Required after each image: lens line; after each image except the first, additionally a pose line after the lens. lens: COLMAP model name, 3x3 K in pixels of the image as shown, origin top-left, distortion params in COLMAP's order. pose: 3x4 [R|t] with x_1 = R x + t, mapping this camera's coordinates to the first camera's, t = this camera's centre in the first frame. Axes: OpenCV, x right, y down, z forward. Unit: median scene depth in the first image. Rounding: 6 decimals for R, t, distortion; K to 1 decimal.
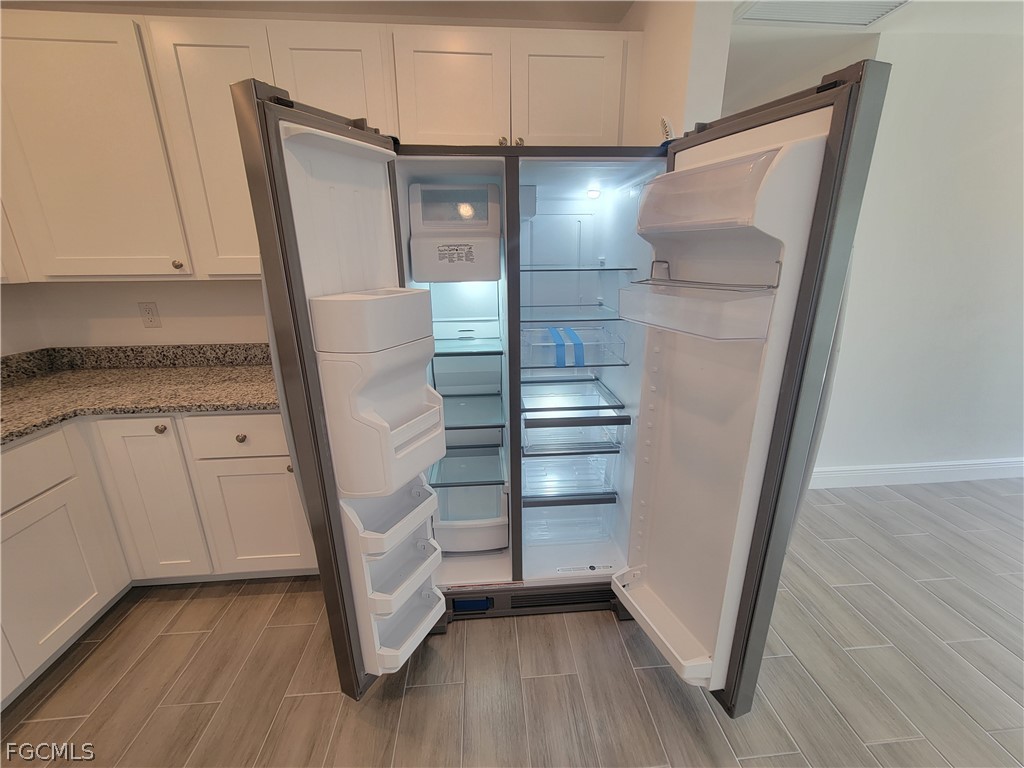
lens RADIAL K [[415.8, 0, 509.7], [0, 415.8, 382.8], [0, 0, 1]] dist [0.000988, 0.000228]
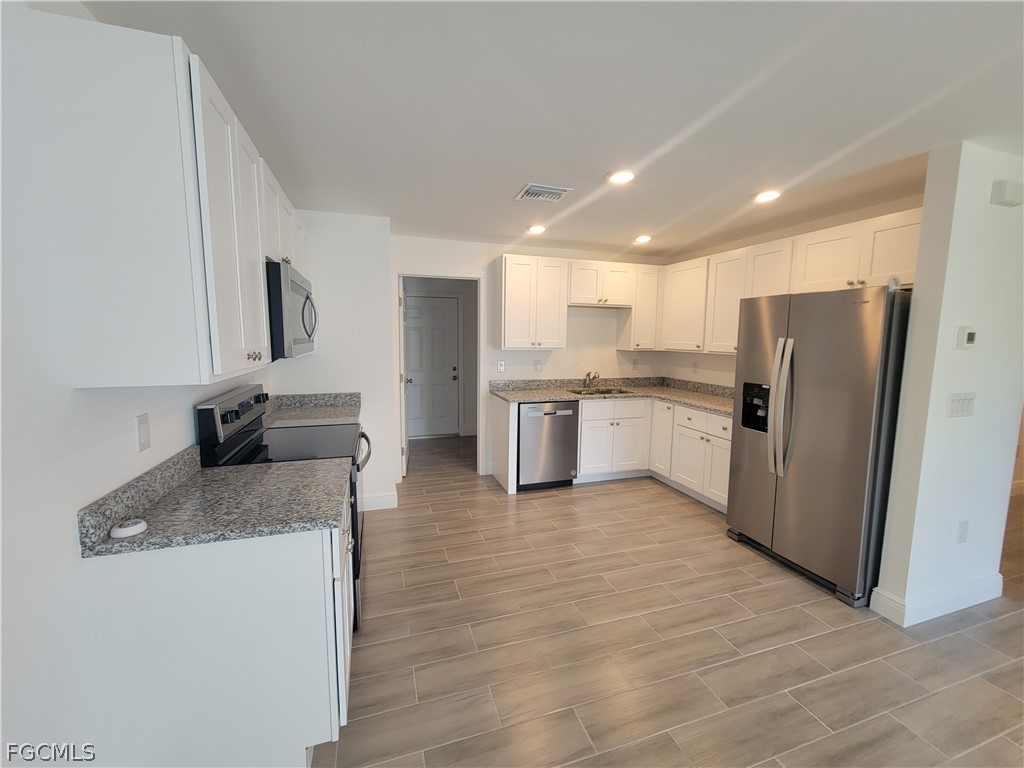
lens RADIAL K [[415.8, 0, 509.7], [0, 415.8, 382.8], [0, 0, 1]] dist [0.000988, 0.000228]
pose [[0.230877, 0.121361, -0.965384, 1.222446], [-0.295712, 0.954009, 0.049209, 0.113103], [0.926957, 0.274115, 0.256147, -0.534299]]
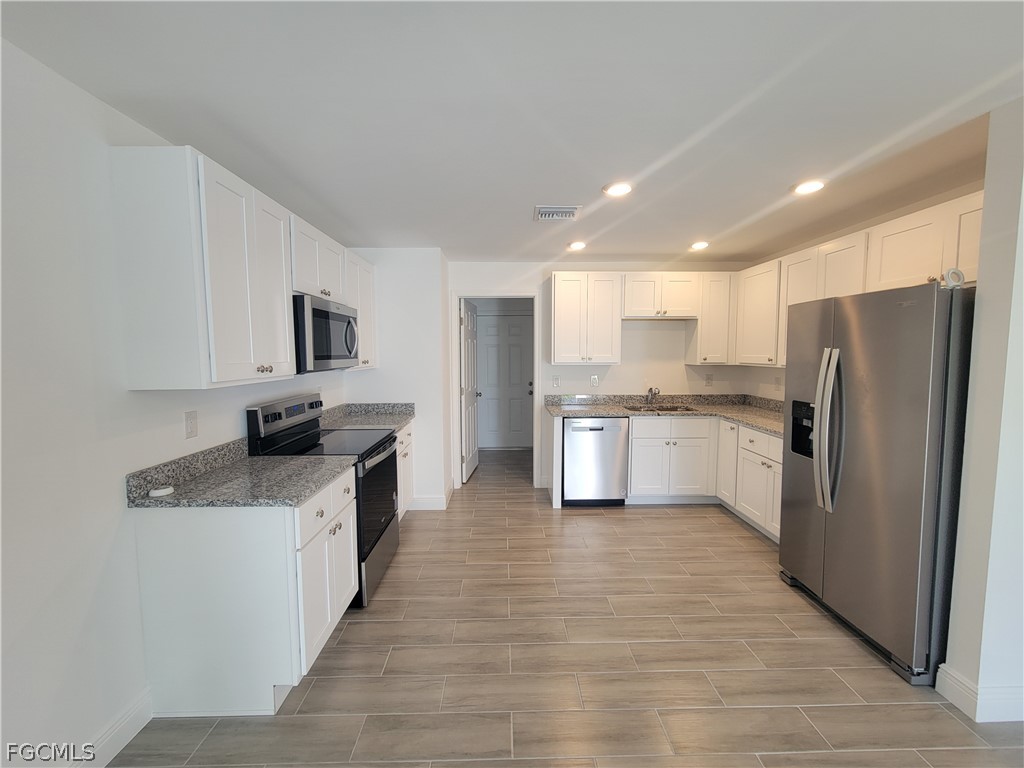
lens RADIAL K [[417.2, 0, 512.0], [0, 417.2, 384.0], [0, 0, 1]] dist [-0.000683, -0.000137]
pose [[-0.063433, 0.086296, -0.994248, 1.329944], [-0.286589, 0.952717, 0.100975, -0.004573], [0.955951, 0.291346, -0.035702, -0.135661]]
